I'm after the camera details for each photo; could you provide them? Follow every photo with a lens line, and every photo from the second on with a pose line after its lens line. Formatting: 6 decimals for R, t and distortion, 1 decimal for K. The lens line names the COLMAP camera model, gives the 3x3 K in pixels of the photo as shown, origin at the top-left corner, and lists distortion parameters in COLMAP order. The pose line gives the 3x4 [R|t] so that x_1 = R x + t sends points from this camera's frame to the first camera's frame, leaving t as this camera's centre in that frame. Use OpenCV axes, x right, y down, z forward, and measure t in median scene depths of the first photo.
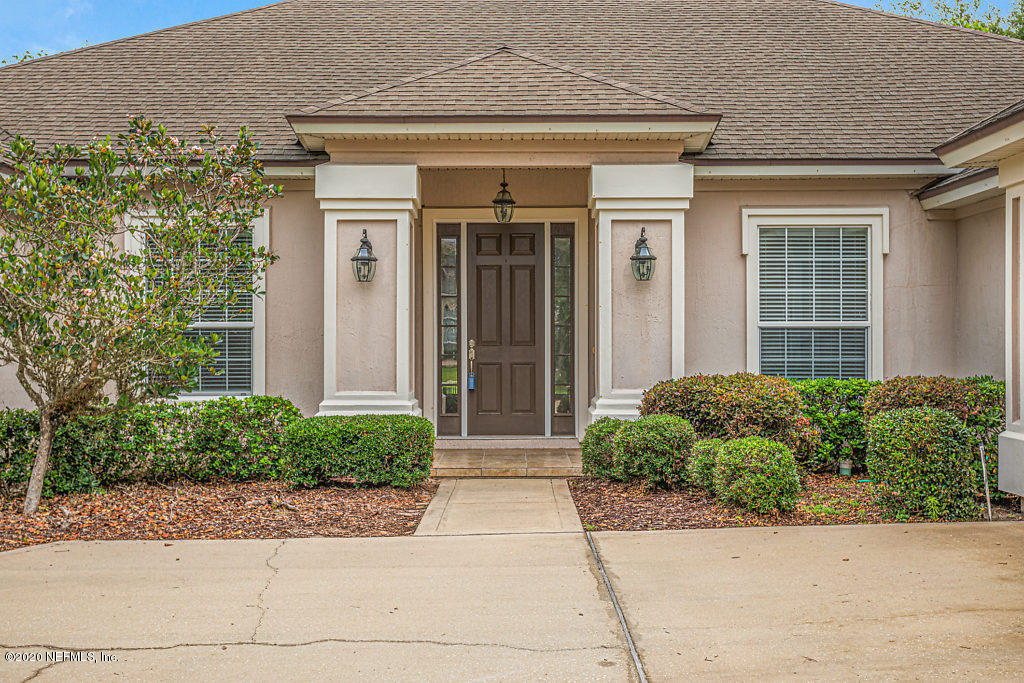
lens RADIAL K [[1125.0, 0, 512.0], [0, 1125.0, 341.5], [0, 0, 1]] dist [0.020716, 0.010099]
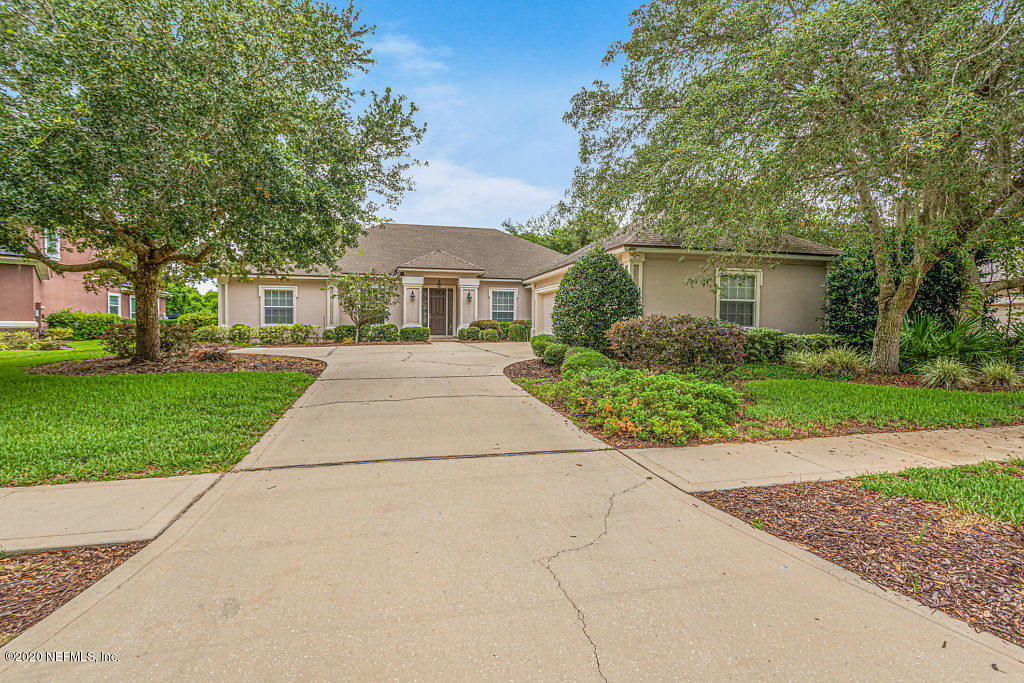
lens RADIAL K [[495.8, 0, 512.0], [0, 495.8, 341.5], [0, 0, 1]] dist [-0.001116, -0.000439]
pose [[0.972018, 0.001448, 0.234902, -0.213643], [-0.007402, 0.999673, 0.024466, 0.067259], [-0.234789, -0.025521, 0.971711, -1.177086]]
